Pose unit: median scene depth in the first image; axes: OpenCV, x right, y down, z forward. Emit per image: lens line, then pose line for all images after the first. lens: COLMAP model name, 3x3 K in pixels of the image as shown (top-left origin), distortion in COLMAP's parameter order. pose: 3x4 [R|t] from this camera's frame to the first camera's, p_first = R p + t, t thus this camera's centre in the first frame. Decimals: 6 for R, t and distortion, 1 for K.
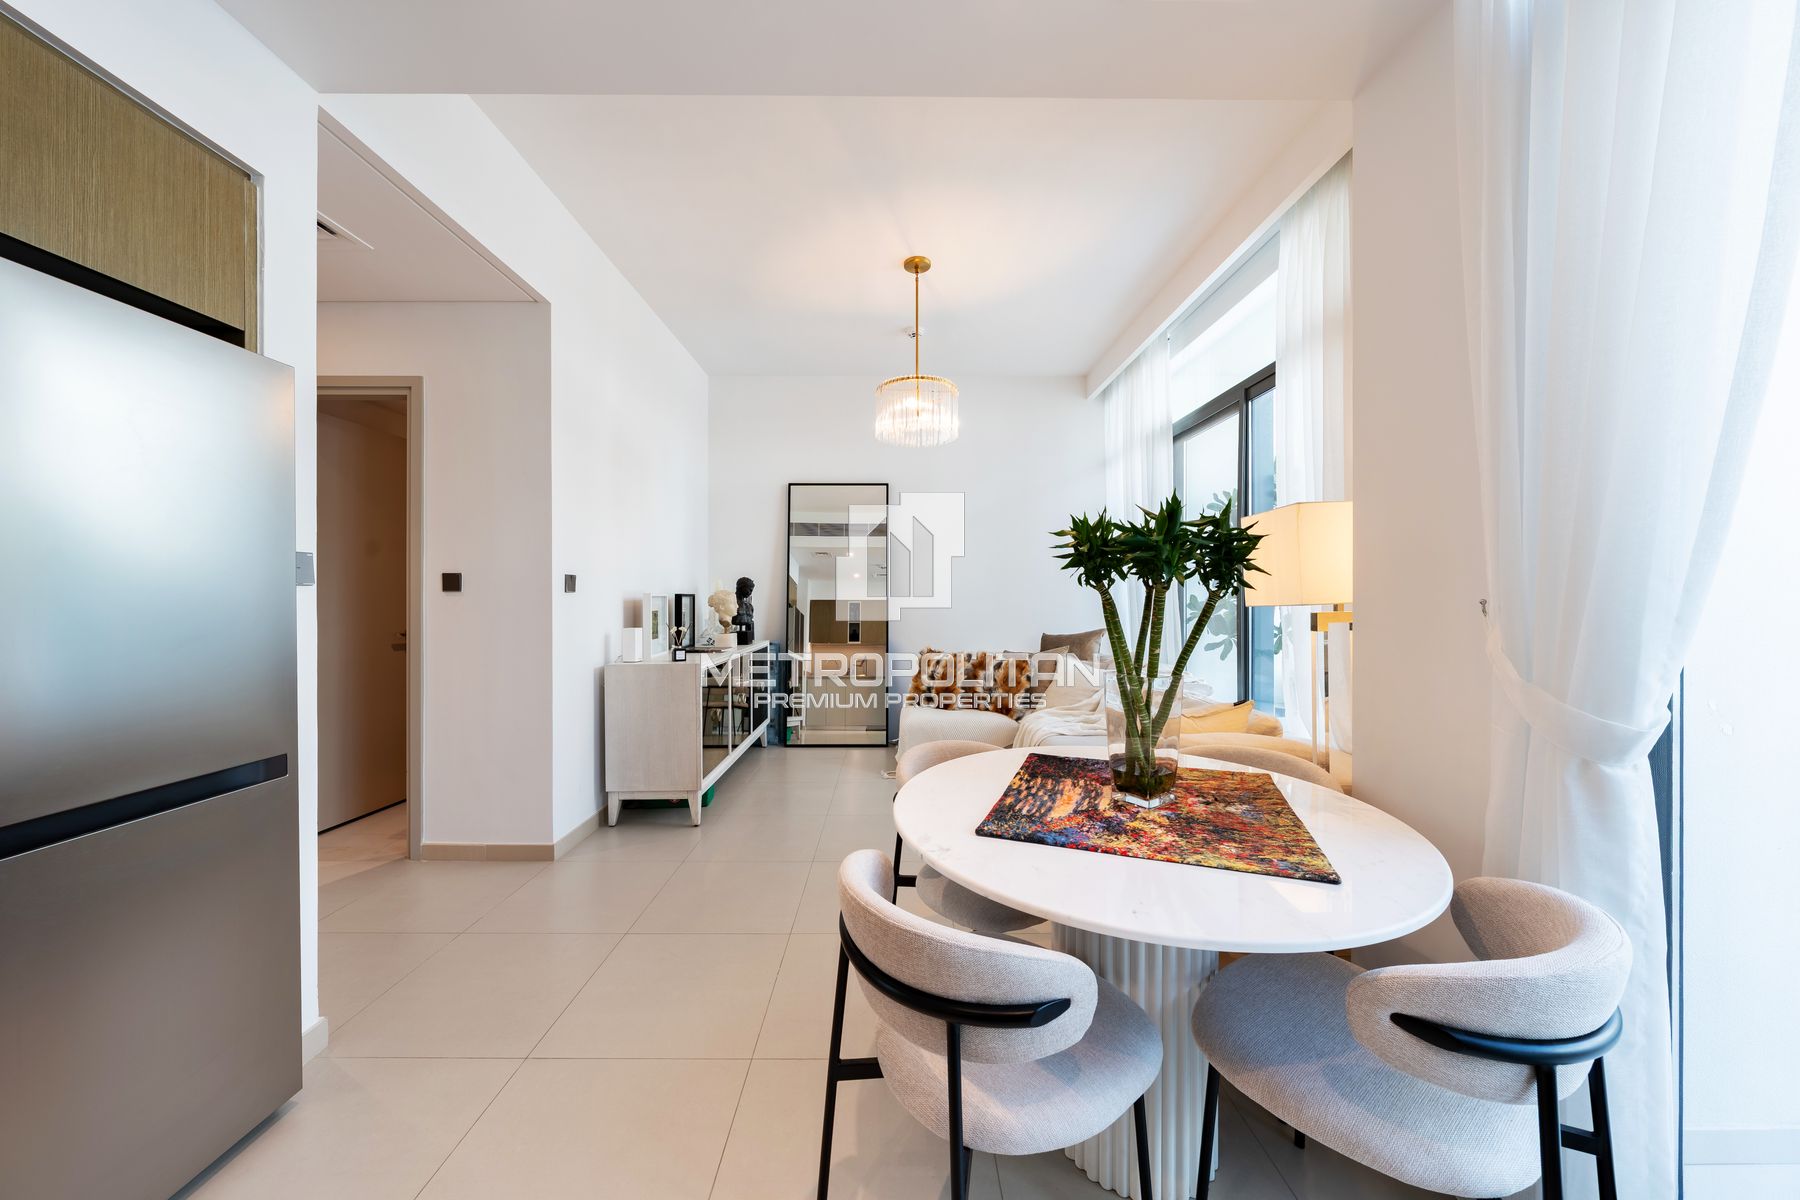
lens RADIAL K [[611.6, 0, 892.2], [0, 611.6, 593.1], [0, 0, 1]] dist [-0.003780, 0.000143]
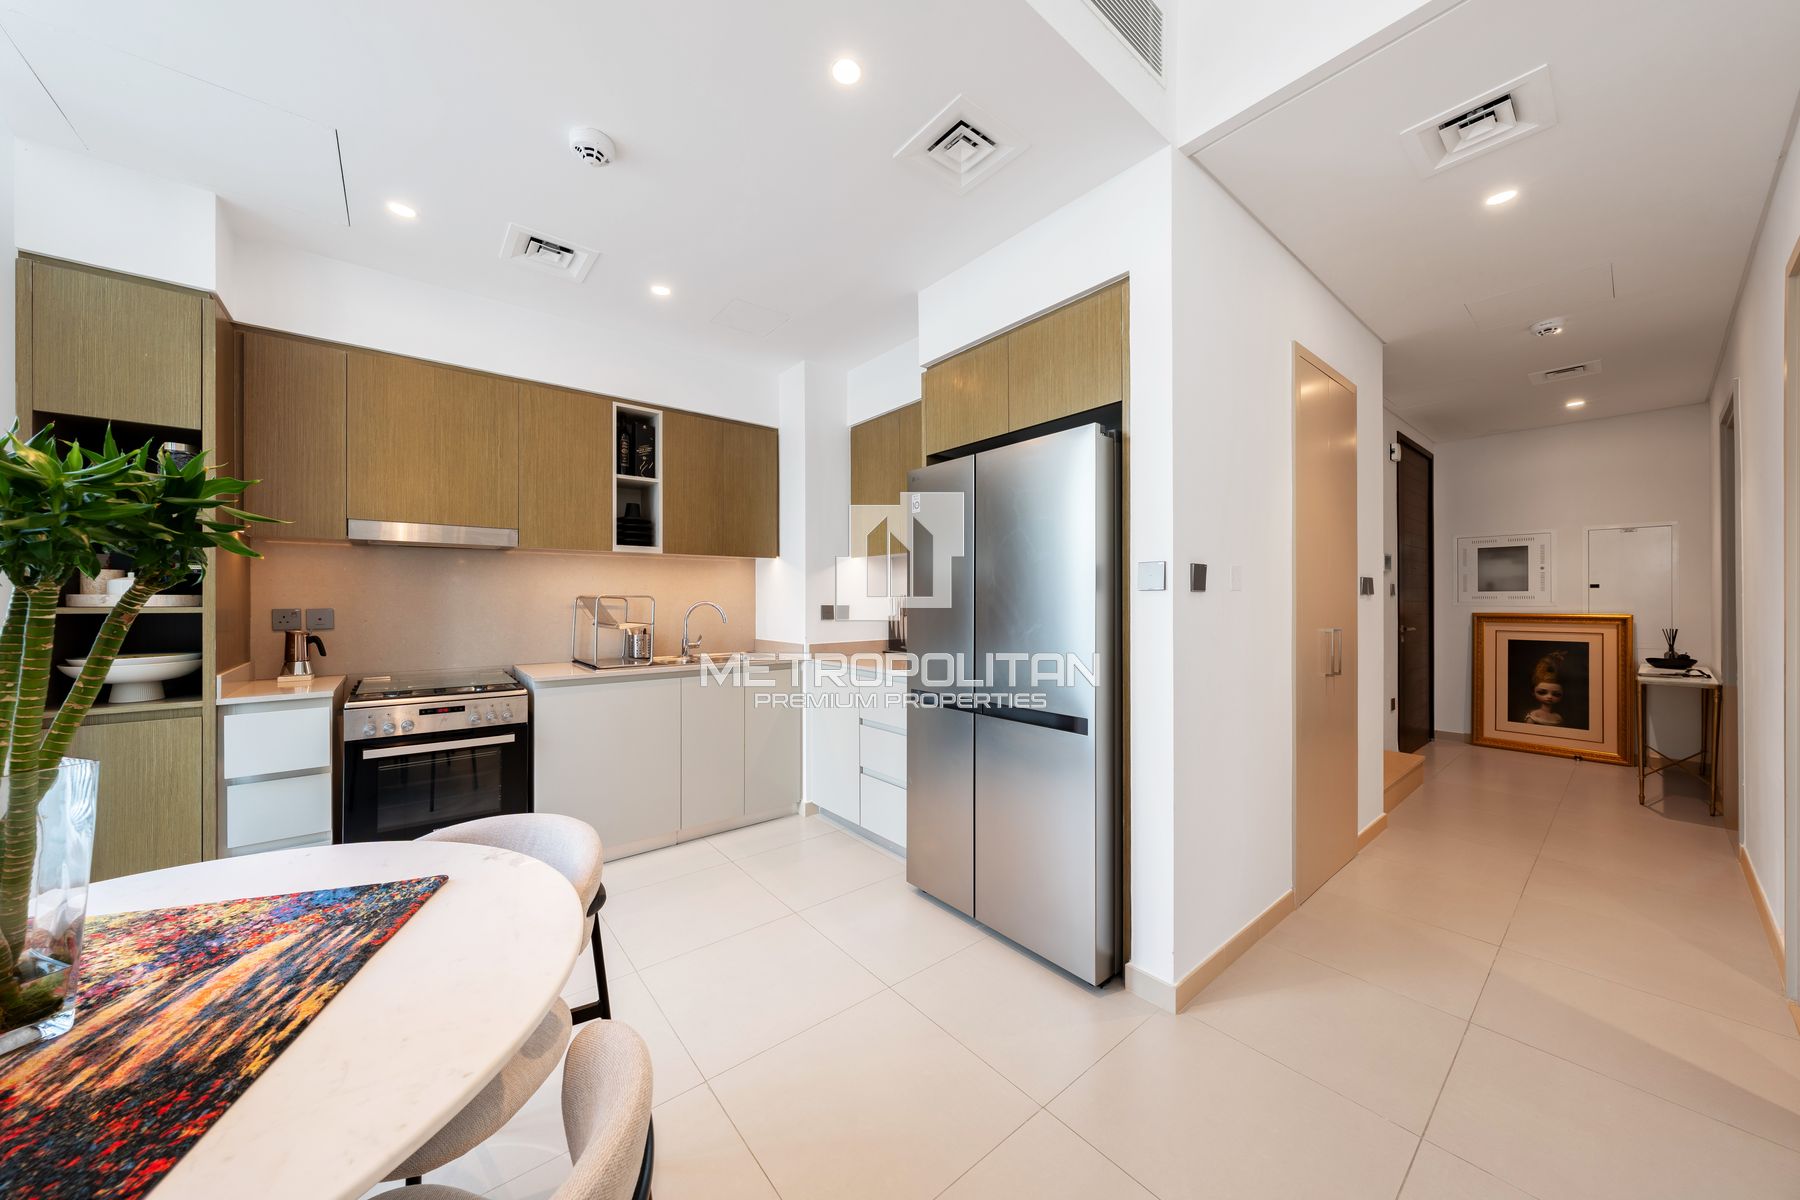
lens RADIAL K [[611.6, 0, 902.7], [0, 611.6, 600.7], [0, 0, 1]] dist [-0.003780, 0.000143]
pose [[-0.770984, 0.003449, -0.636846, 0.136541], [0.007234, 0.999968, -0.003341, 0.007924], [0.636814, -0.007183, -0.770984, 1.496538]]
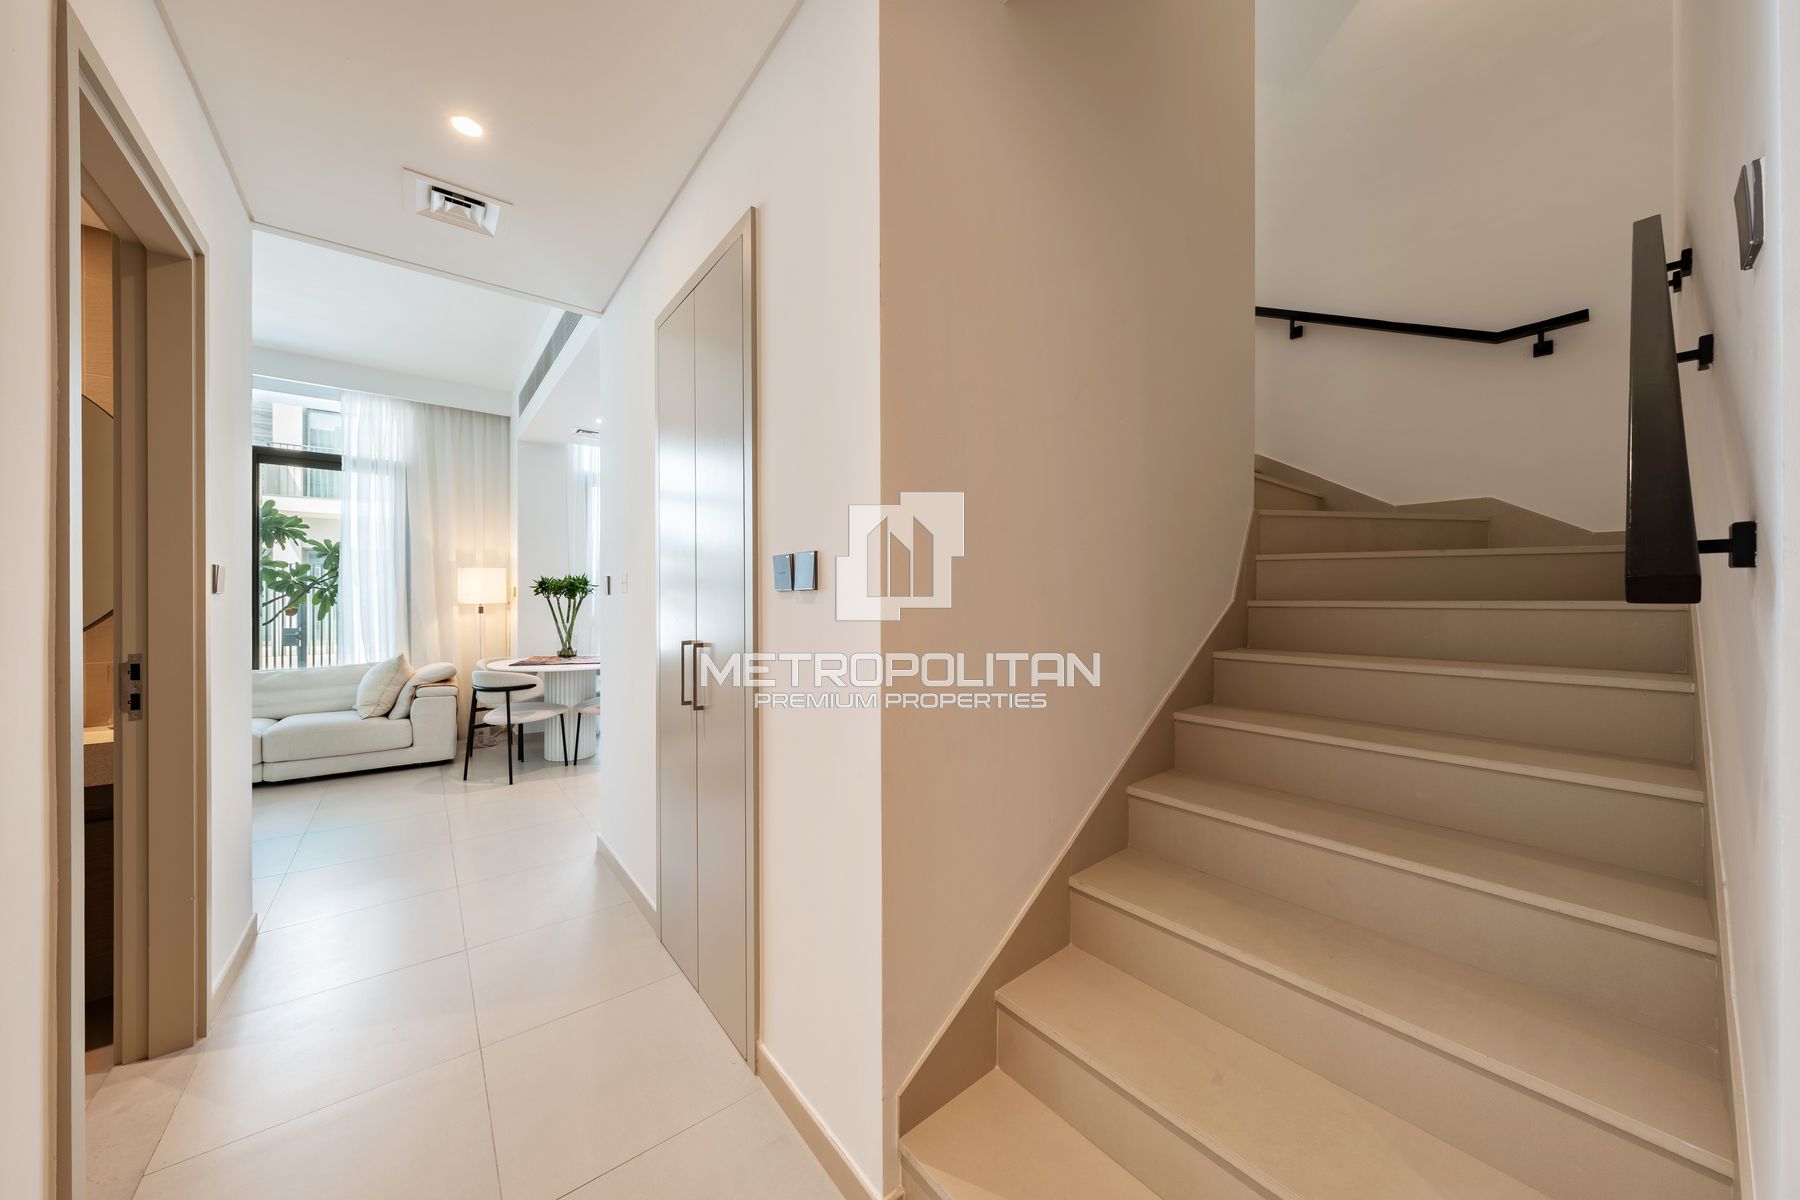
lens RADIAL K [[611.6, 0, 901.7], [0, 611.6, 597.8], [0, 0, 1]] dist [-0.003780, 0.000143]
pose [[-0.629598, 0.005001, 0.776905, -2.803467], [-0.001608, 0.999969, -0.007740, 0.011692], [-0.776919, -0.006123, -0.629571, 1.408264]]
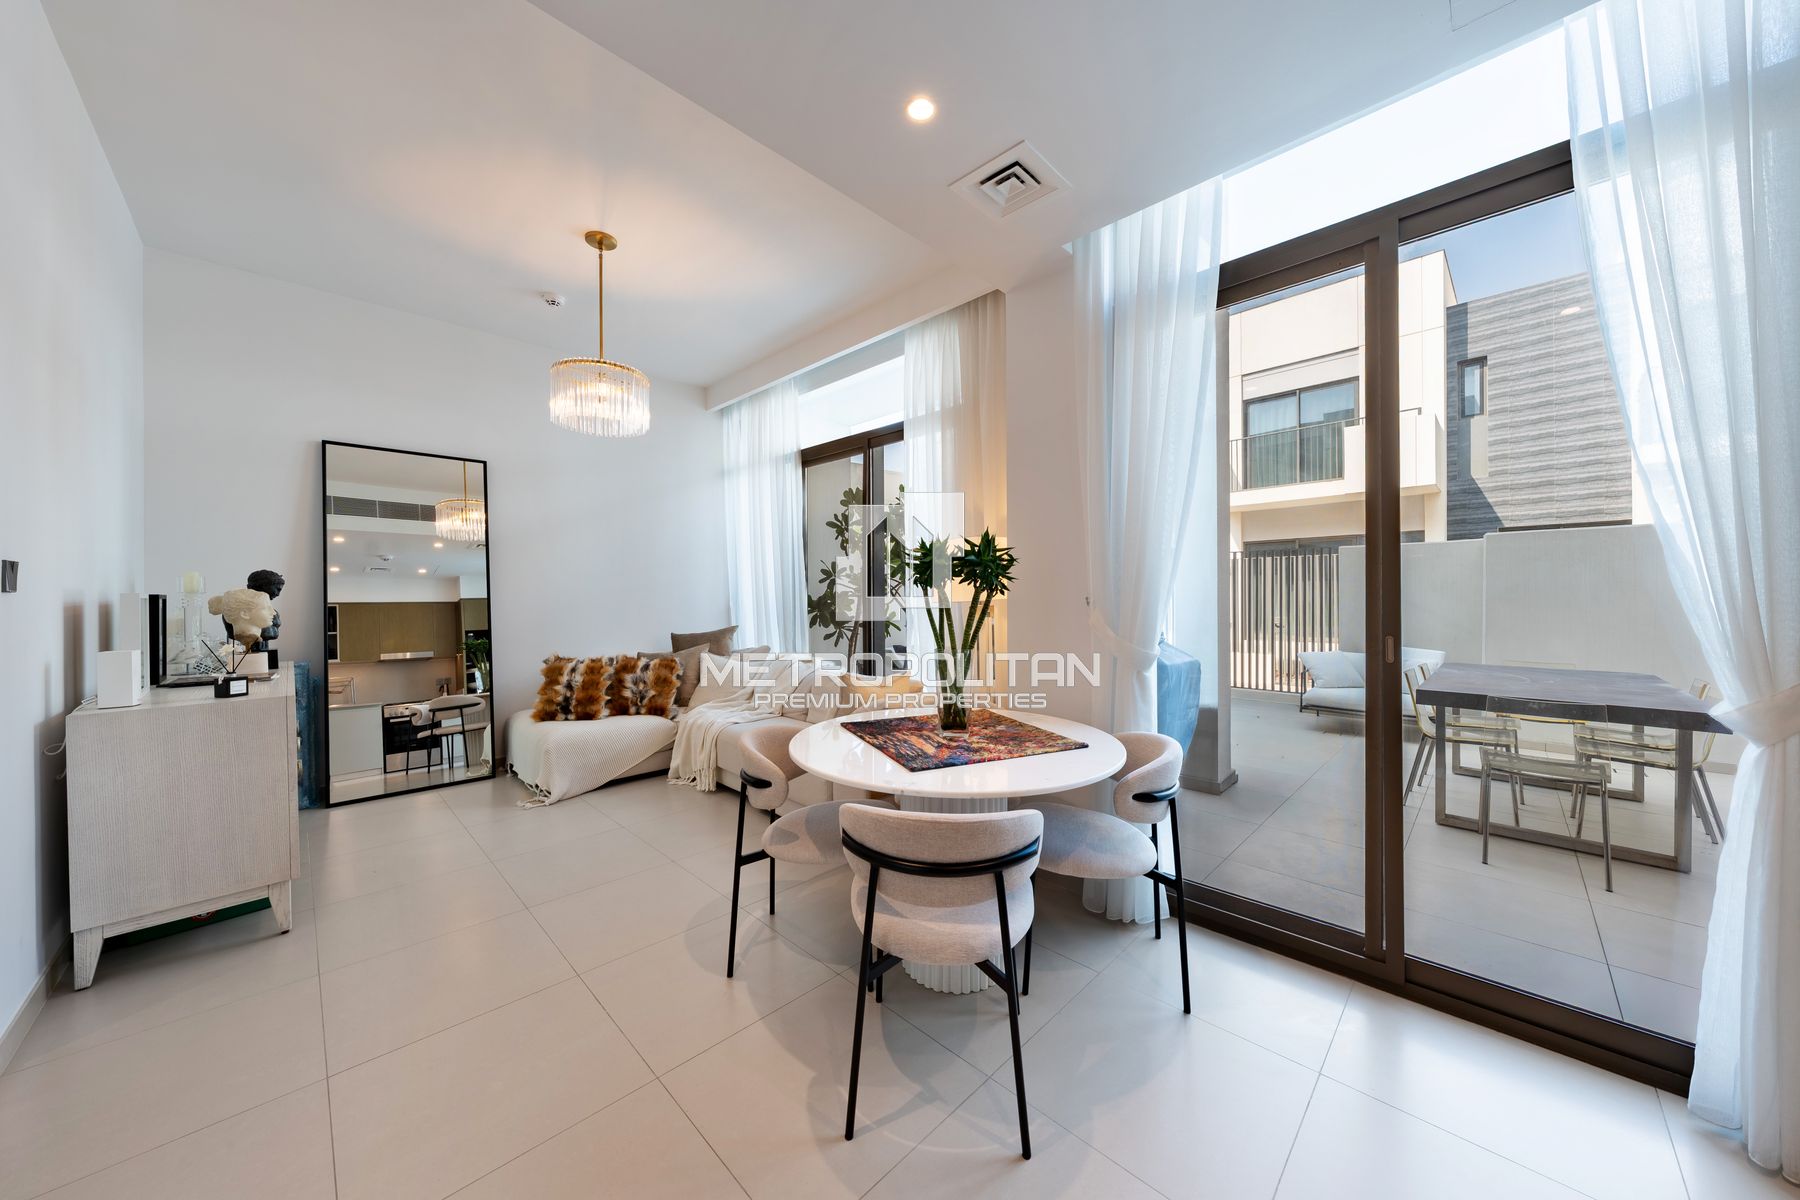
lens RADIAL K [[611.6, 0, 894.1], [0, 611.6, 597.0], [0, 0, 1]] dist [-0.003780, 0.000143]
pose [[0.699436, -0.003669, 0.714686, -0.619094], [0.000168, 0.999988, 0.004969, 0.001234], [-0.714695, -0.003355, 0.699428, 0.061210]]
